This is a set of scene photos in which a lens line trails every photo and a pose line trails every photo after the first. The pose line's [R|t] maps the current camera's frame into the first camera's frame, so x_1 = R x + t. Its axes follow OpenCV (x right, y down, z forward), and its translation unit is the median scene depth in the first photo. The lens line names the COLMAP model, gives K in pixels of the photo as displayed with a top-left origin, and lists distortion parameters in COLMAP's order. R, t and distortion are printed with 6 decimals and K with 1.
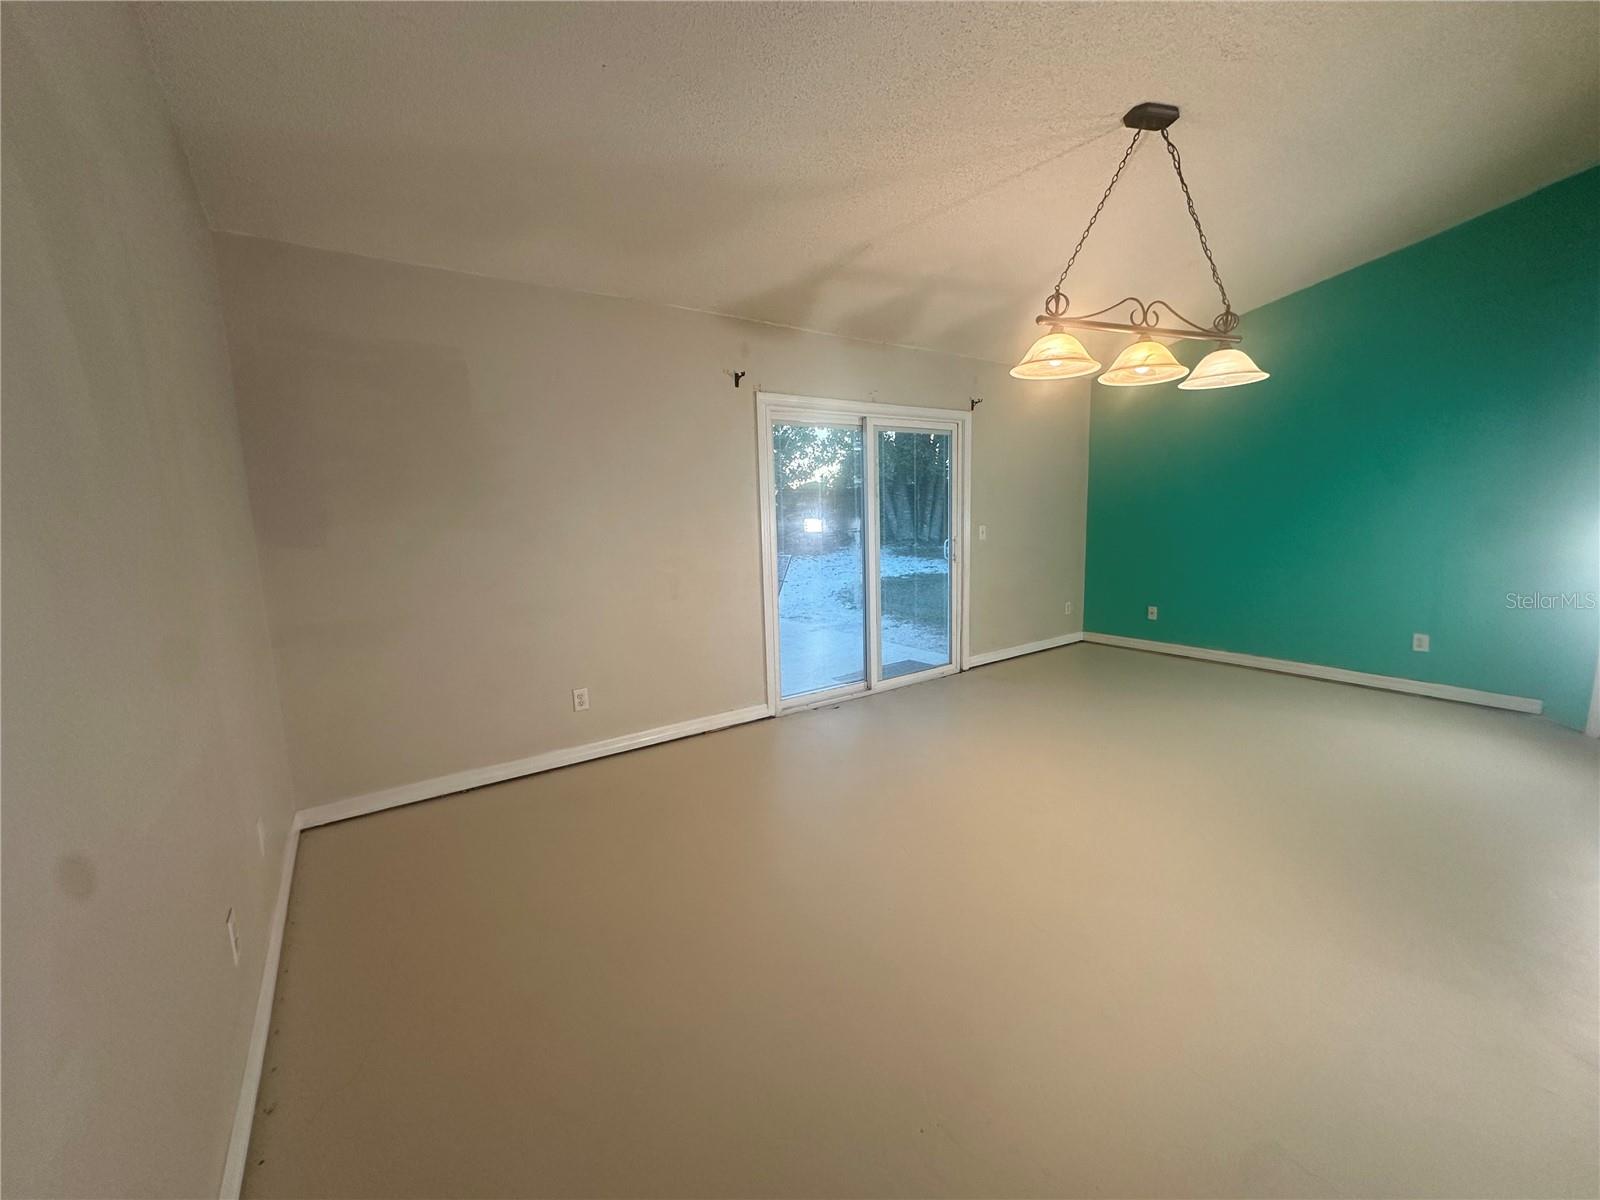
lens RADIAL K [[640.2, 0, 806.8], [0, 640.2, 602.2], [0, 0, 1]] dist [0.004713, 0.000066]
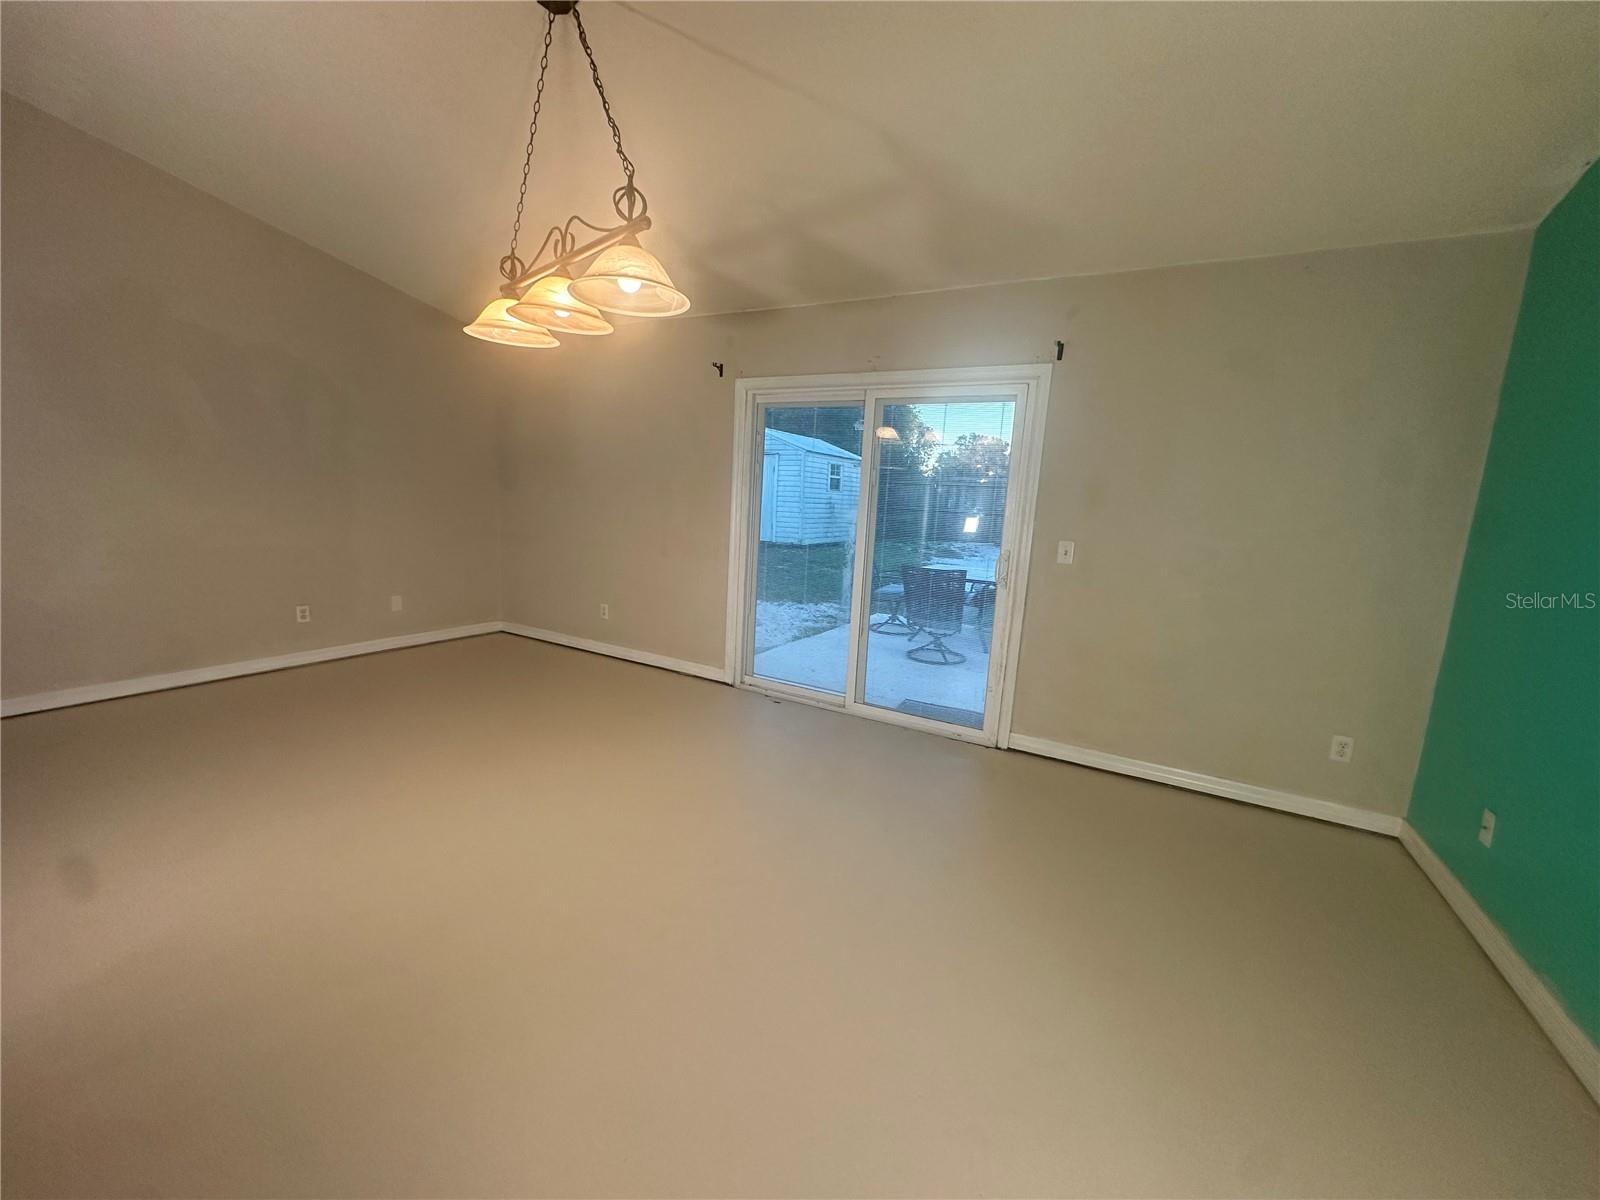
lens RADIAL K [[640.2, 0, 804.4], [0, 640.2, 600.9], [0, 0, 1]] dist [0.004713, 0.000066]
pose [[0.424439, 0.195690, -0.884057, 0.878552], [-0.193521, 0.973411, 0.122559, -0.107465], [0.884534, 0.119065, 0.451024, 0.588929]]
